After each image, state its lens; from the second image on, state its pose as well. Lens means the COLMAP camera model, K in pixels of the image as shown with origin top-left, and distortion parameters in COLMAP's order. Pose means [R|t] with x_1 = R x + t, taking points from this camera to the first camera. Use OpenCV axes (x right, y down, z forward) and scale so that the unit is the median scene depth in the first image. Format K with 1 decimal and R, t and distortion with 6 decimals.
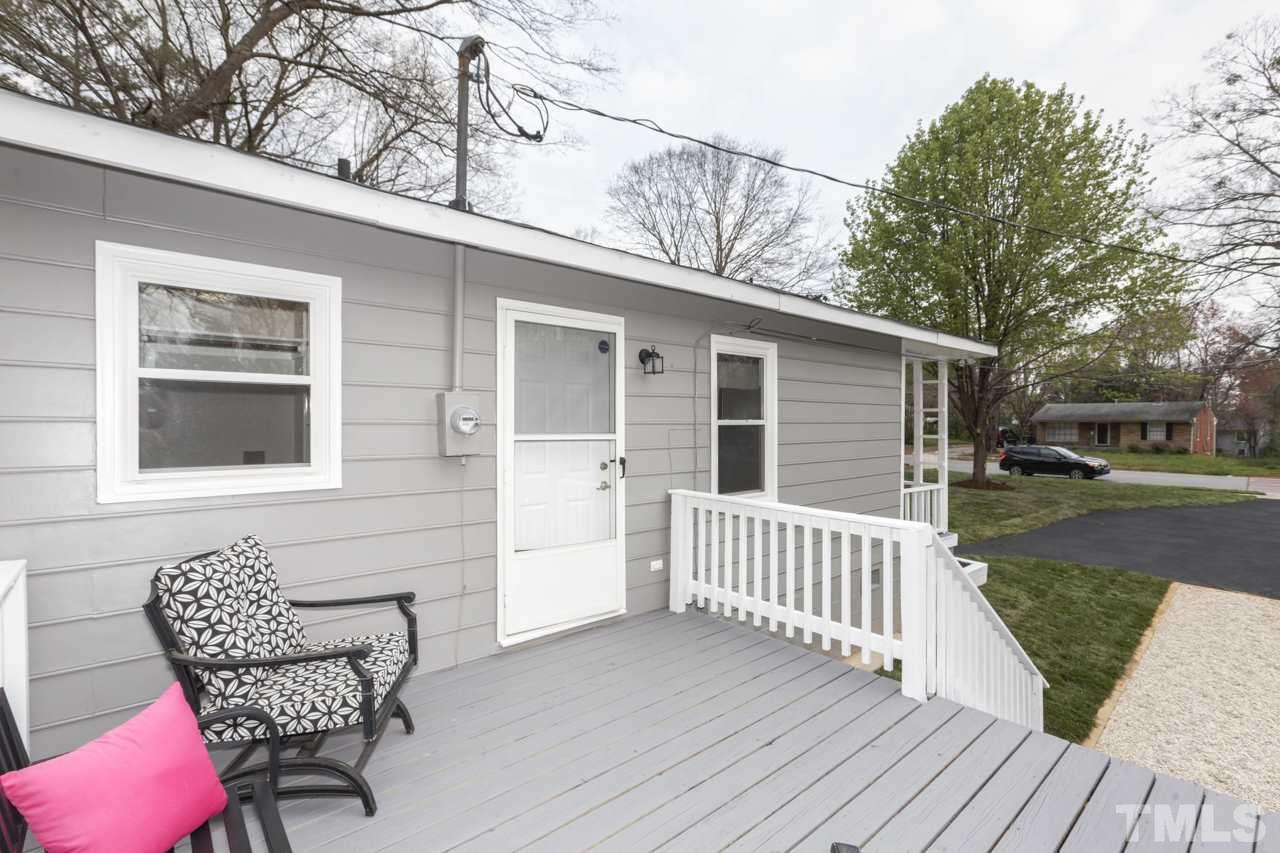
lens RADIAL K [[575.7, 0, 640.9], [0, 575.7, 430.5], [0, 0, 1]] dist [0.001697, 0.000465]
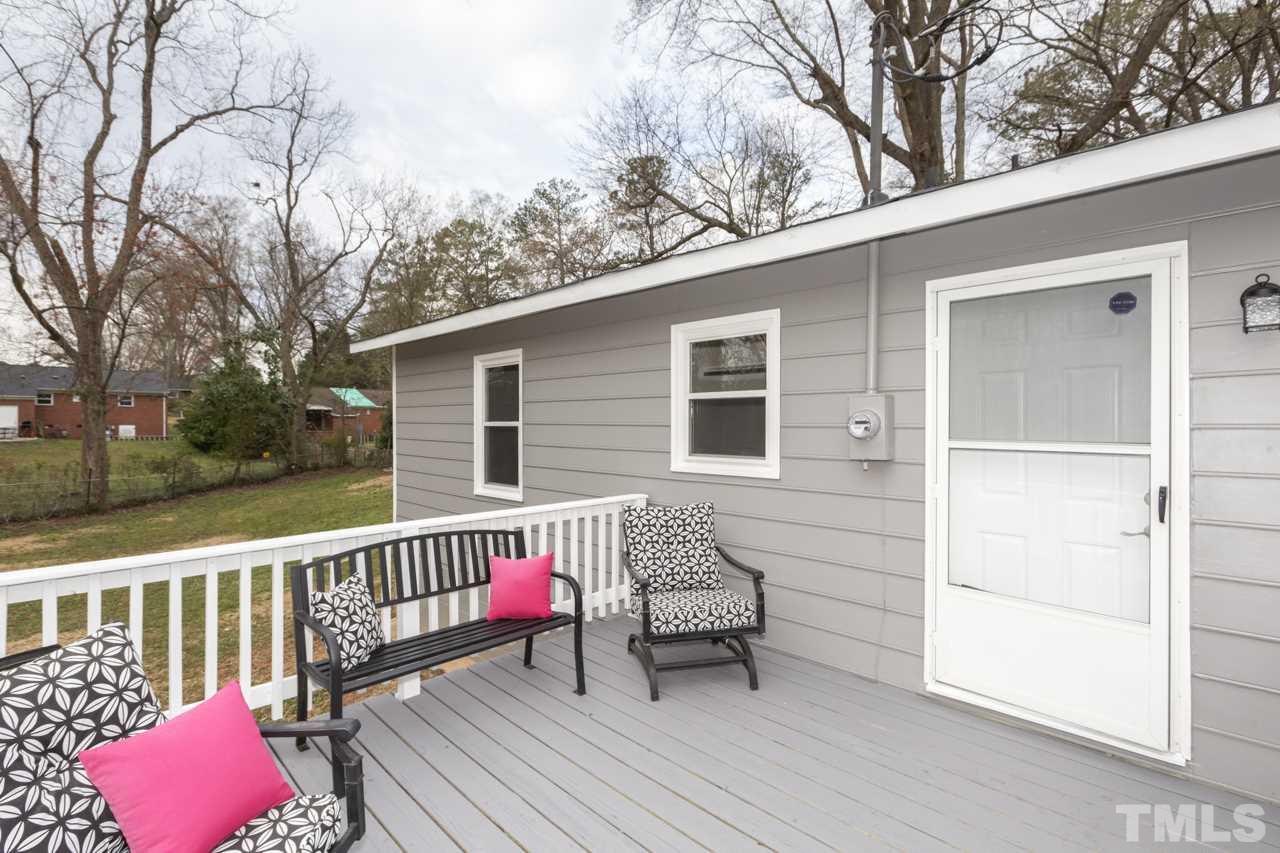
lens RADIAL K [[575.7, 0, 640.9], [0, 575.7, 430.5], [0, 0, 1]] dist [0.001697, 0.000465]
pose [[0.093393, 0.006268, -0.995610, 0.487576], [-0.017014, 0.999844, 0.004699, -0.003796], [0.995484, 0.016501, 0.093485, 0.424997]]
